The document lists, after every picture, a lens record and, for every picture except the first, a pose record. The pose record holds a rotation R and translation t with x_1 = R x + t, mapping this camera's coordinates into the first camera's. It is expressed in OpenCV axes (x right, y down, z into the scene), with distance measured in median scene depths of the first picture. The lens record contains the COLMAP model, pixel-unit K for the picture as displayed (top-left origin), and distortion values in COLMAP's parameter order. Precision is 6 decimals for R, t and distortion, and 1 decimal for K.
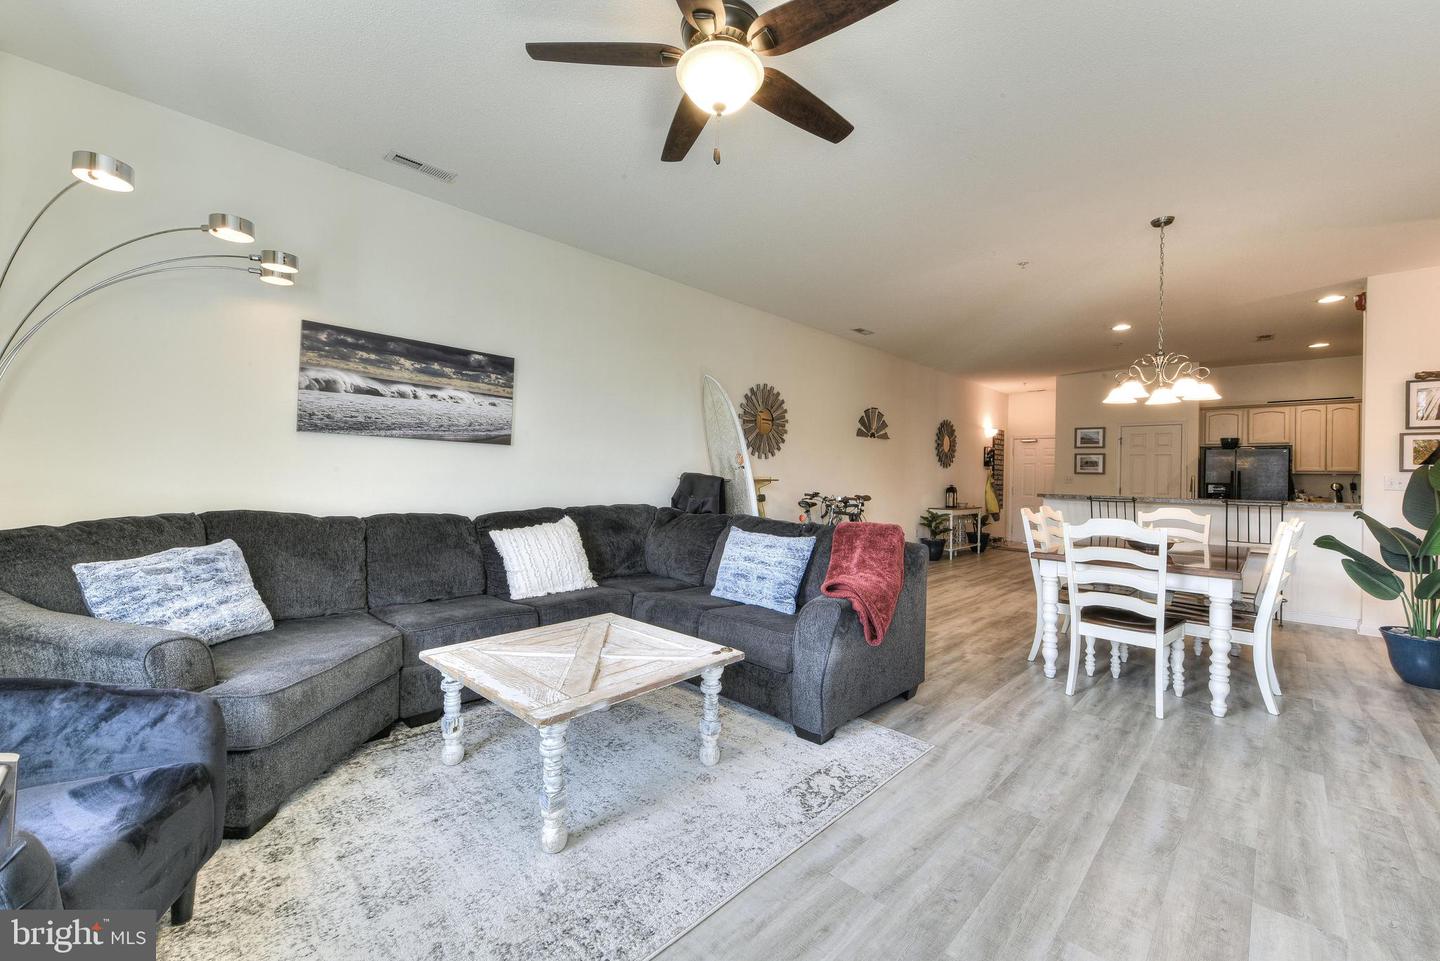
lens RADIAL K [[576.2, 0, 711.4], [0, 576.2, 468.2], [0, 0, 1]] dist [0.004930, -0.000278]
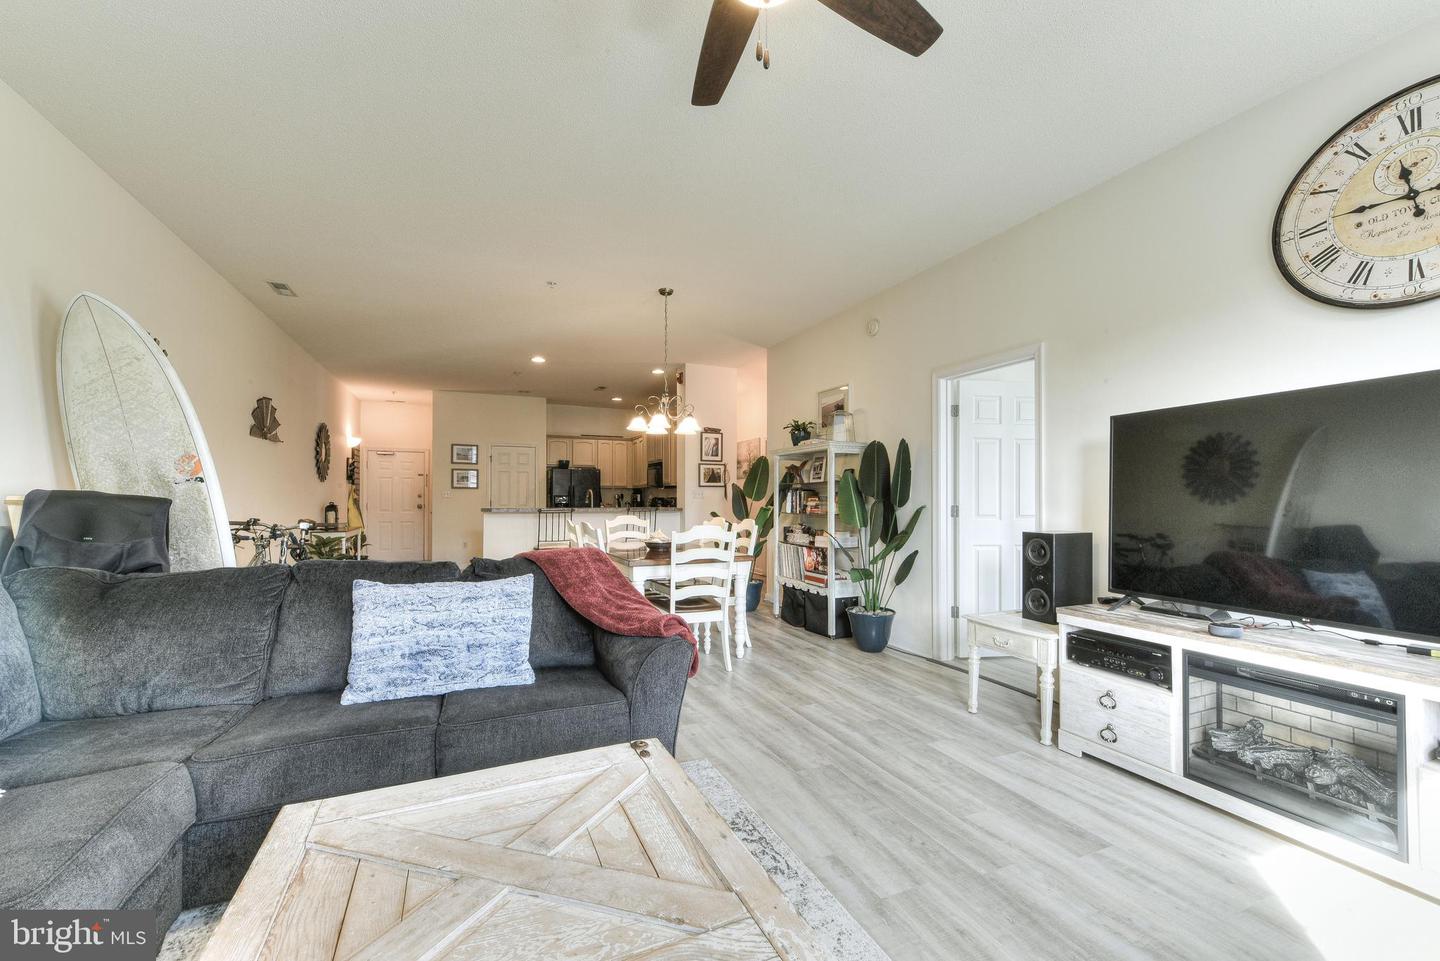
lens RADIAL K [[576.2, 0, 724.5], [0, 576.2, 492.7], [0, 0, 1]] dist [0.004930, -0.000278]
pose [[0.365001, -0.009783, 0.930956, -0.394523], [-0.007537, 0.999881, 0.013463, 0.000058], [-0.930977, -0.011930, 0.364884, 0.443473]]
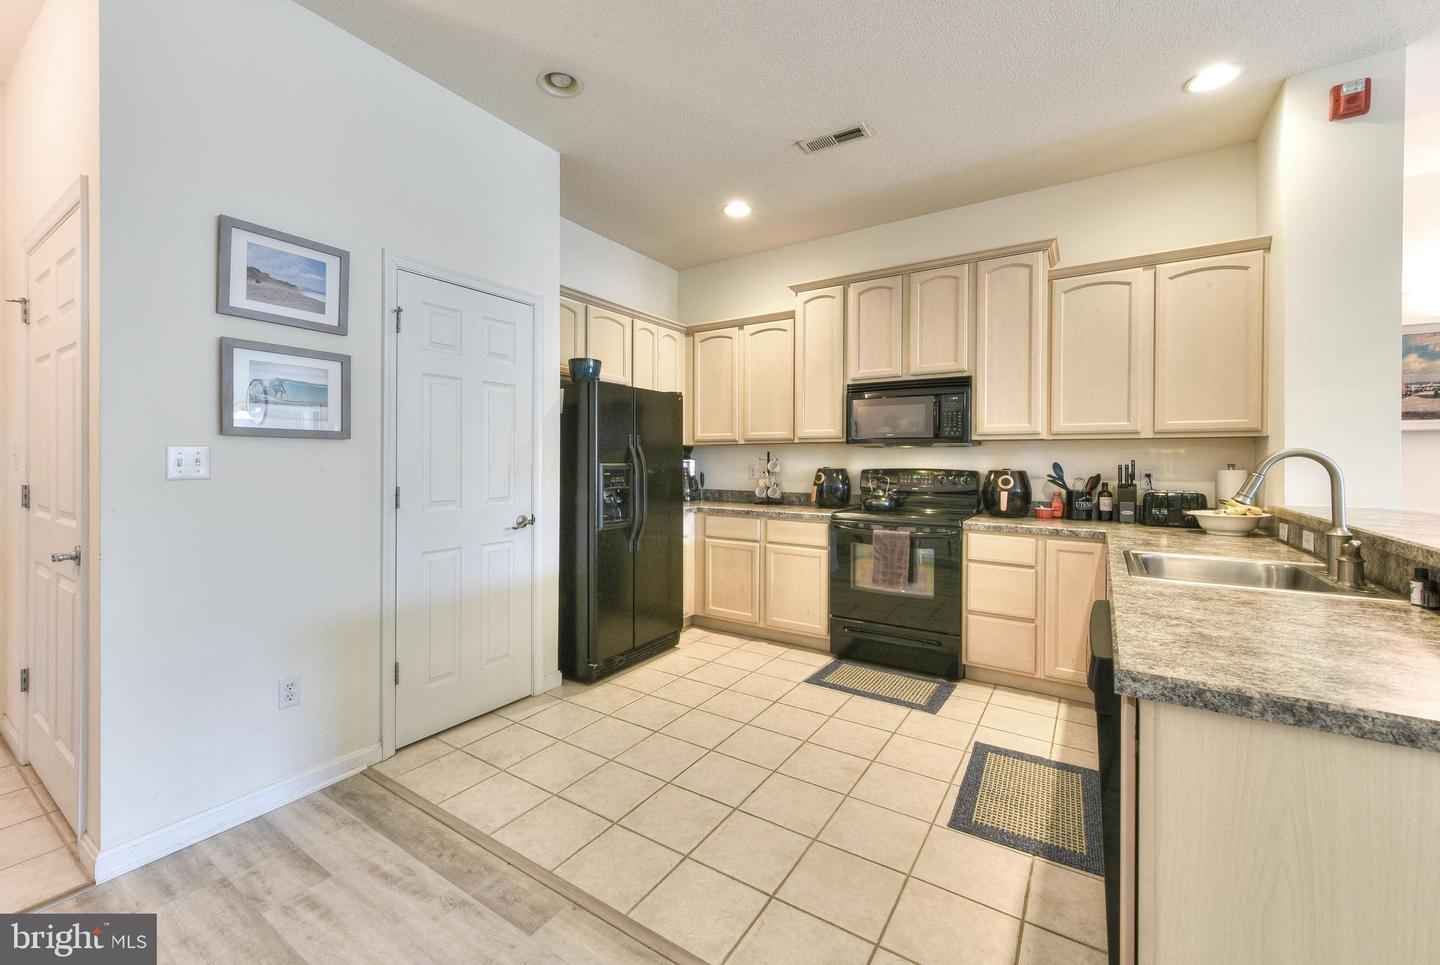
lens RADIAL K [[576.2, 0, 705.6], [0, 576.2, 465.0], [0, 0, 1]] dist [0.004930, -0.000278]
pose [[-0.181386, -0.026995, 0.983041, 0.998881], [-0.021315, 0.999496, 0.023514, 0.034466], [-0.983181, -0.016688, -0.181870, 2.239703]]
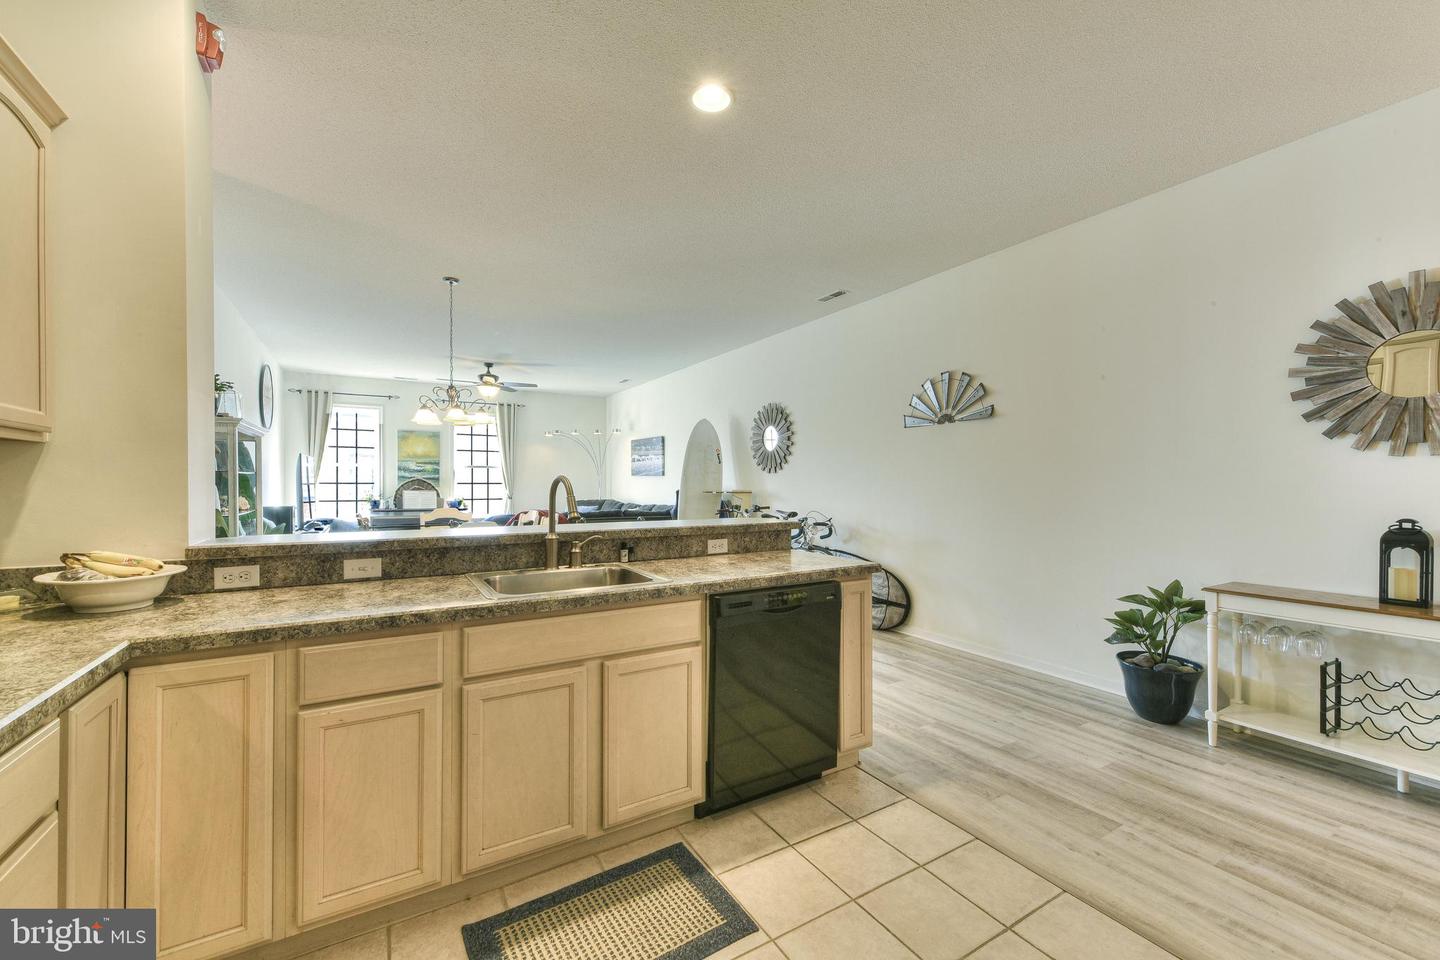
lens RADIAL K [[576.2, 0, 710.3], [0, 576.2, 484.7], [0, 0, 1]] dist [0.004930, -0.000278]
pose [[-0.261568, -0.018344, -0.965011, 1.953106], [0.004315, 0.999787, -0.020175, 0.044028], [0.965175, -0.009441, -0.261433, 1.990540]]
